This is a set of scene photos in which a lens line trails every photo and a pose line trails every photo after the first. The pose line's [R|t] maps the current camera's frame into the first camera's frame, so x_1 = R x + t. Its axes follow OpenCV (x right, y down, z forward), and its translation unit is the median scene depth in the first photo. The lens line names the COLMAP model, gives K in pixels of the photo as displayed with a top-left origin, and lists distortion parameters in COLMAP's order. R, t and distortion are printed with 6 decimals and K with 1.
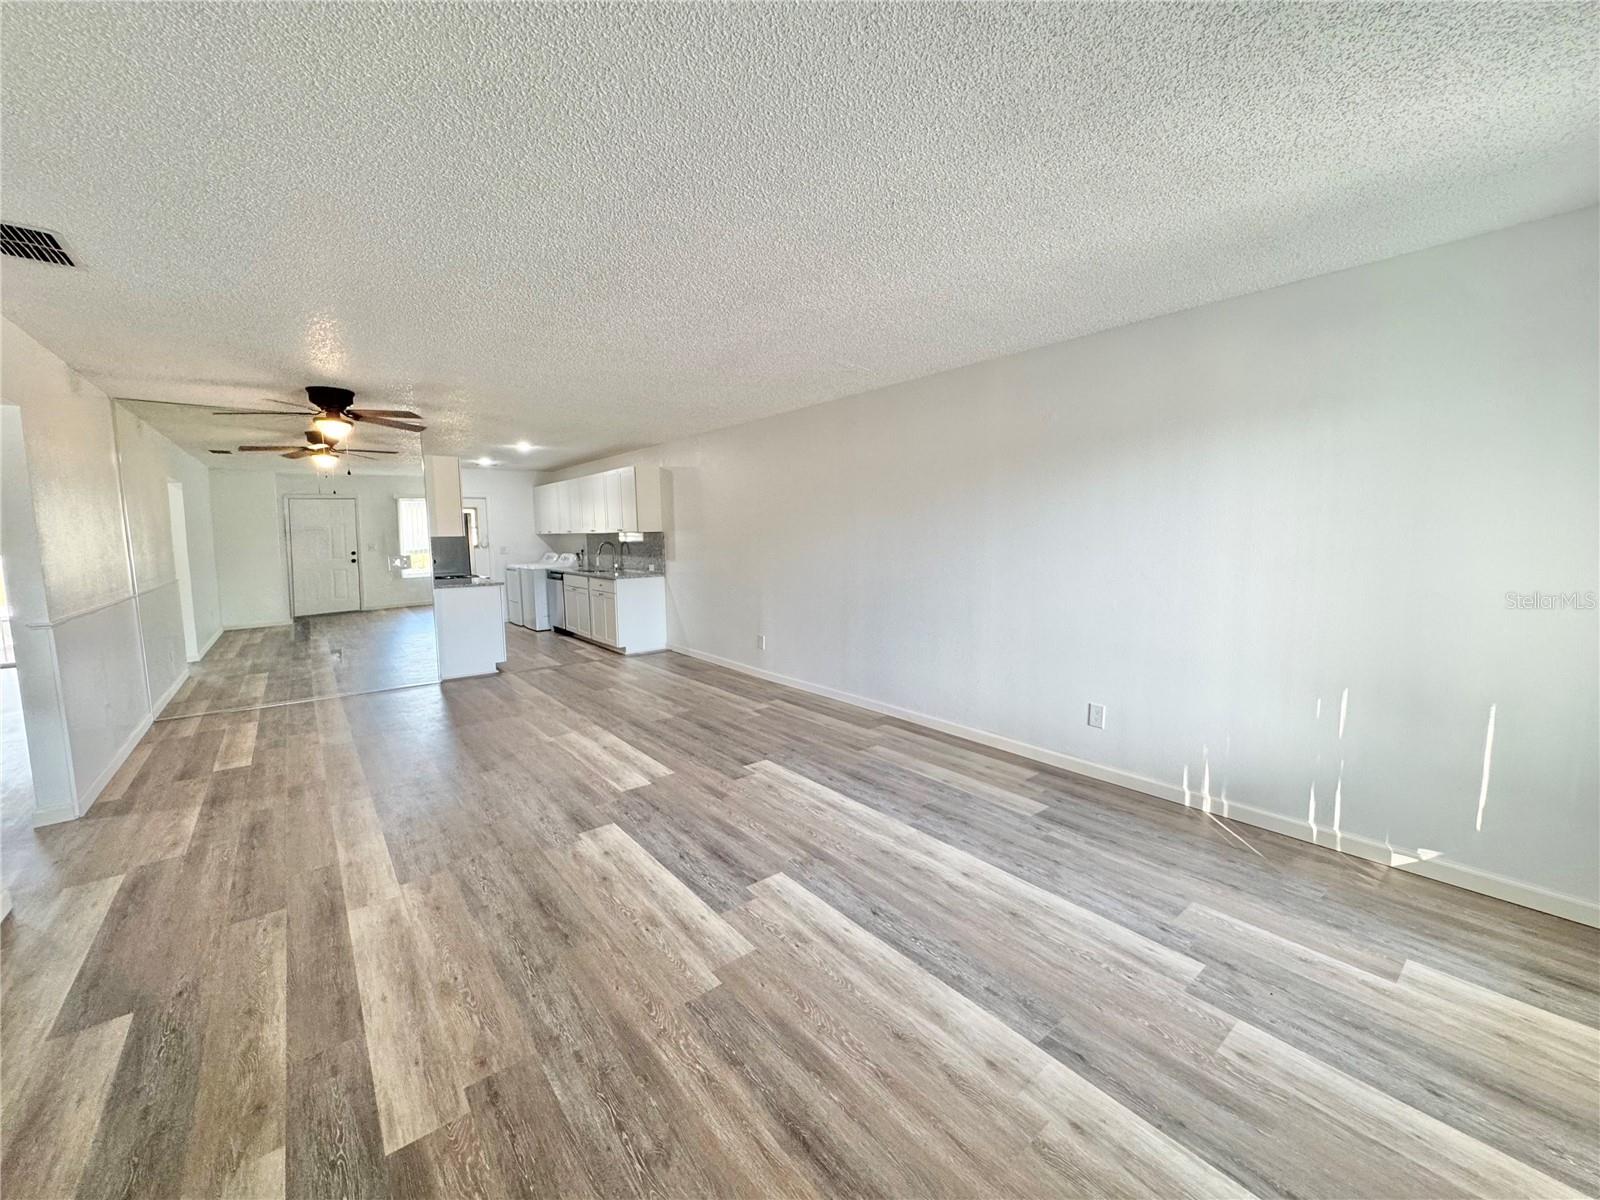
lens RADIAL K [[637.6, 0, 804.0], [0, 637.6, 598.2], [0, 0, 1]] dist [-0.003104, -0.000001]
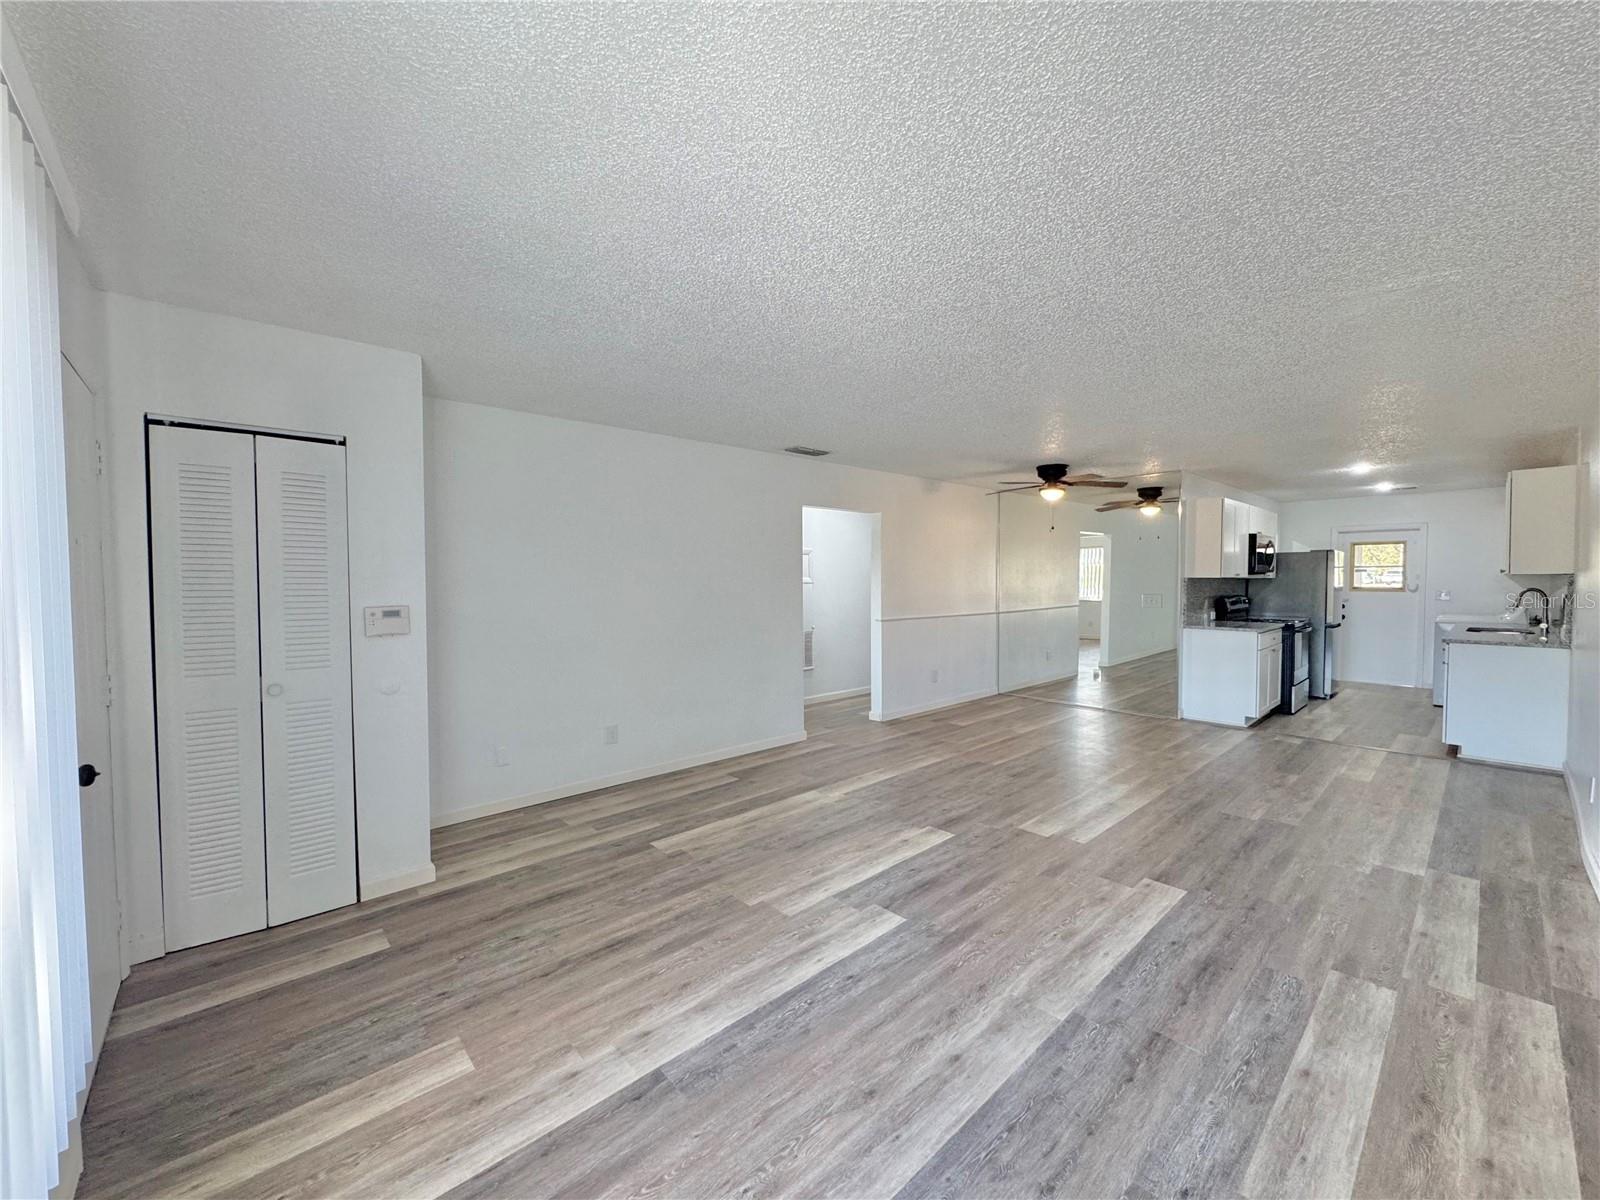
lens RADIAL K [[637.6, 0, 802.5], [0, 637.6, 597.9], [0, 0, 1]] dist [-0.003104, -0.000001]
pose [[0.065959, 0.044310, -0.996838, 0.802715], [-0.100932, 0.994186, 0.037514, -0.079811], [0.992704, 0.098139, 0.070047, 0.622470]]
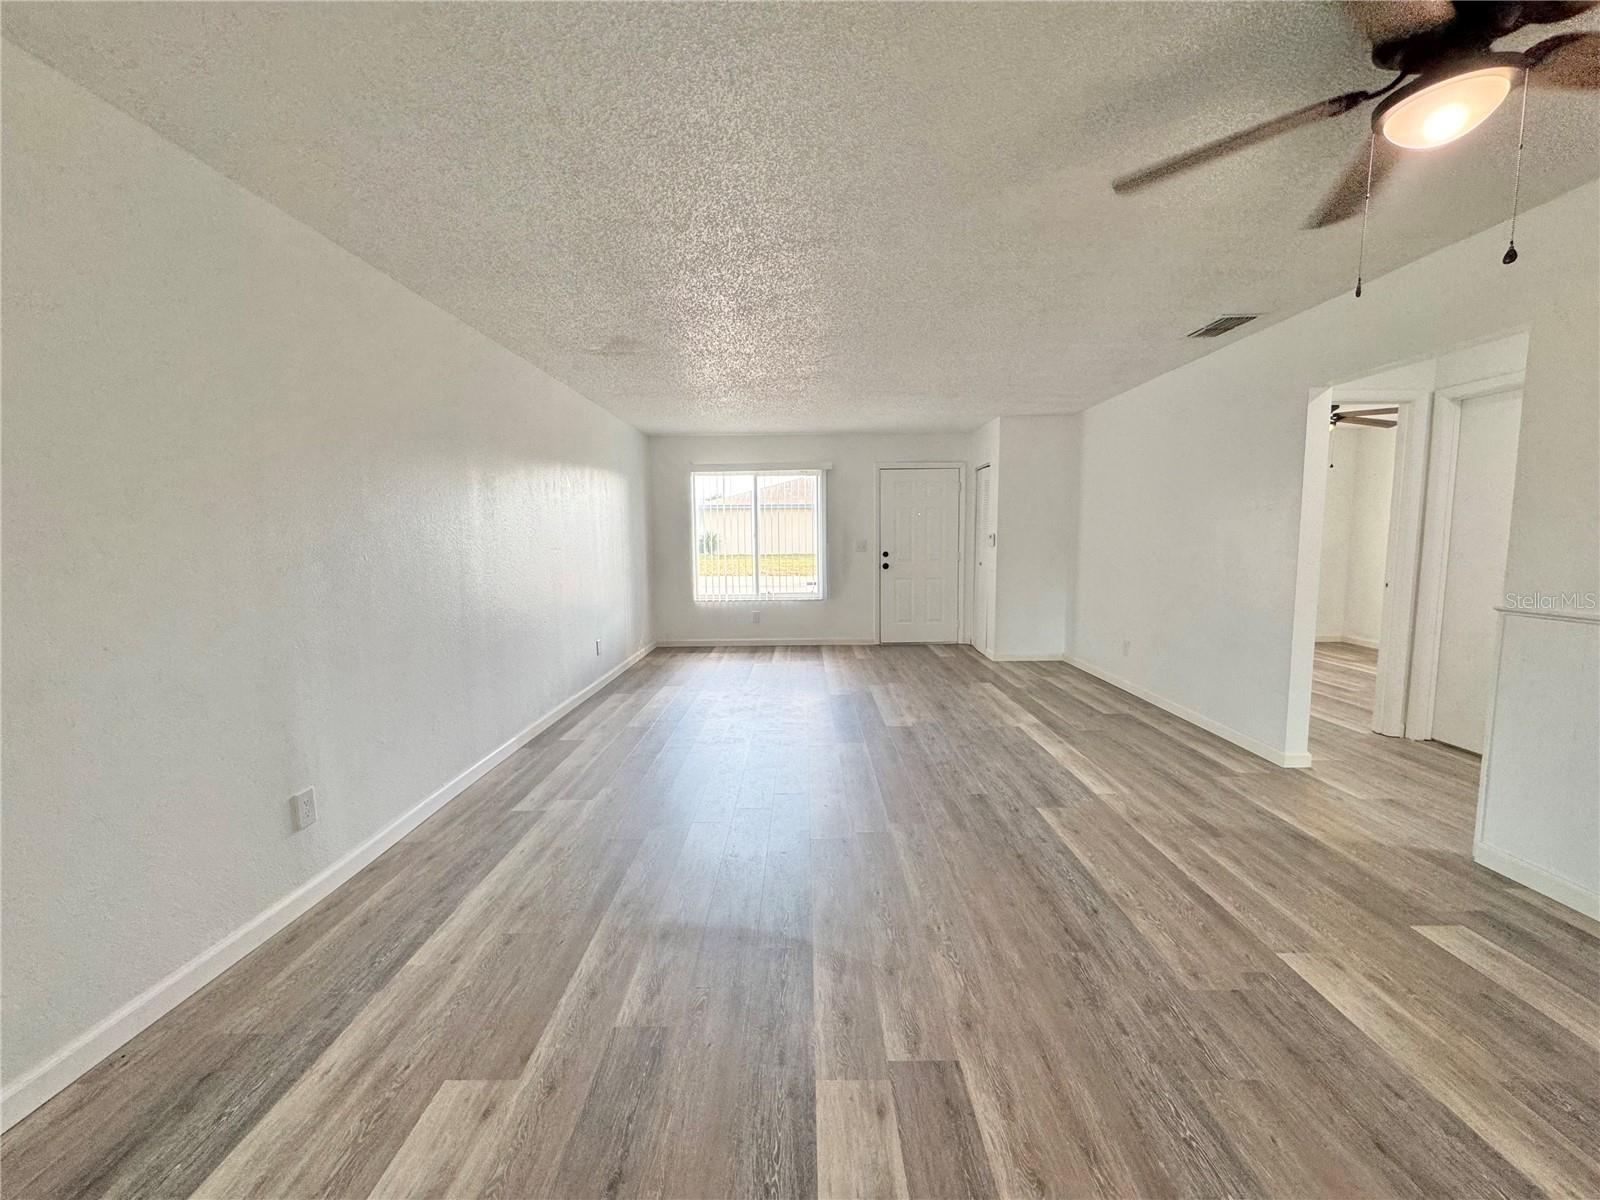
lens RADIAL K [[637.6, 0, 796.5], [0, 637.6, 596.9], [0, 0, 1]] dist [-0.003104, -0.000001]
pose [[-0.771869, -0.041072, 0.634453, -1.037025], [0.086800, 0.981760, 0.169155, -0.180560], [-0.629828, 0.185636, -0.754225, 2.160592]]
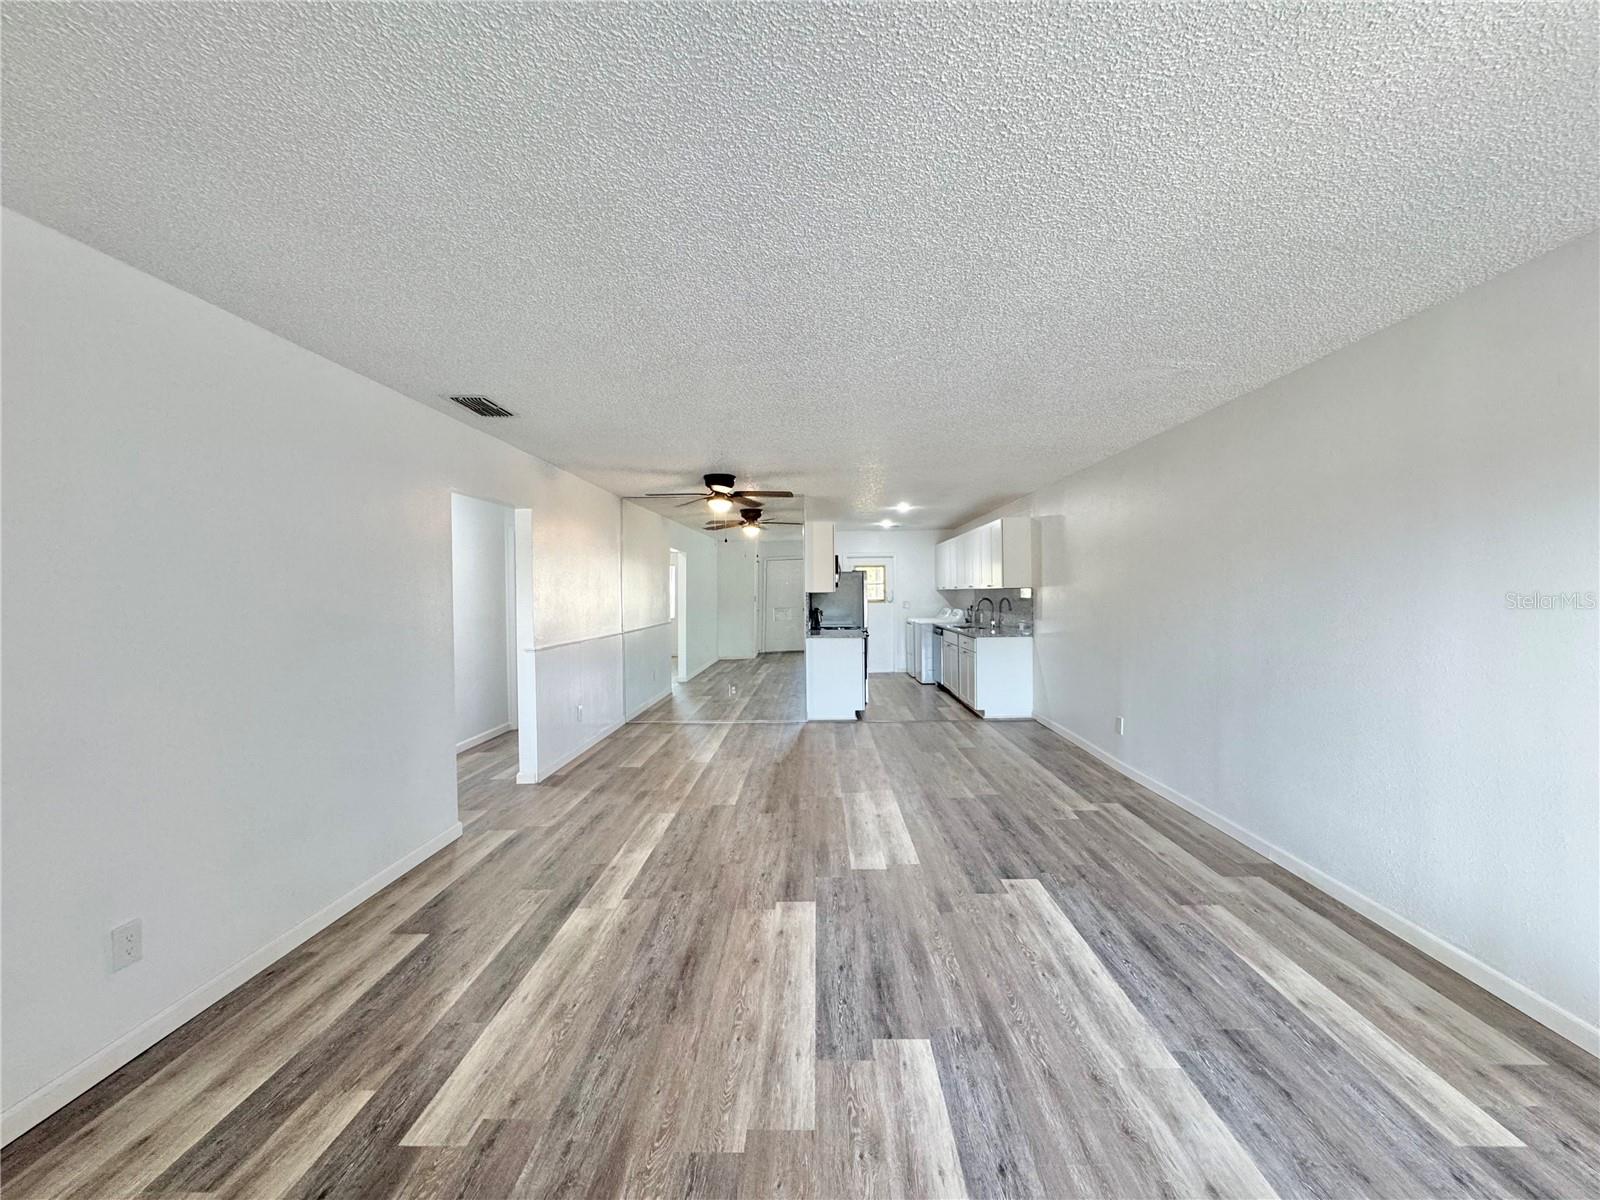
lens RADIAL K [[637.6, 0, 803.0], [0, 637.6, 597.1], [0, 0, 1]] dist [-0.003104, -0.000001]
pose [[0.765219, 0.009015, -0.643706, 0.286001], [-0.065277, 0.995835, -0.063653, -0.028785], [0.640452, 0.090728, 0.762621, 0.245495]]
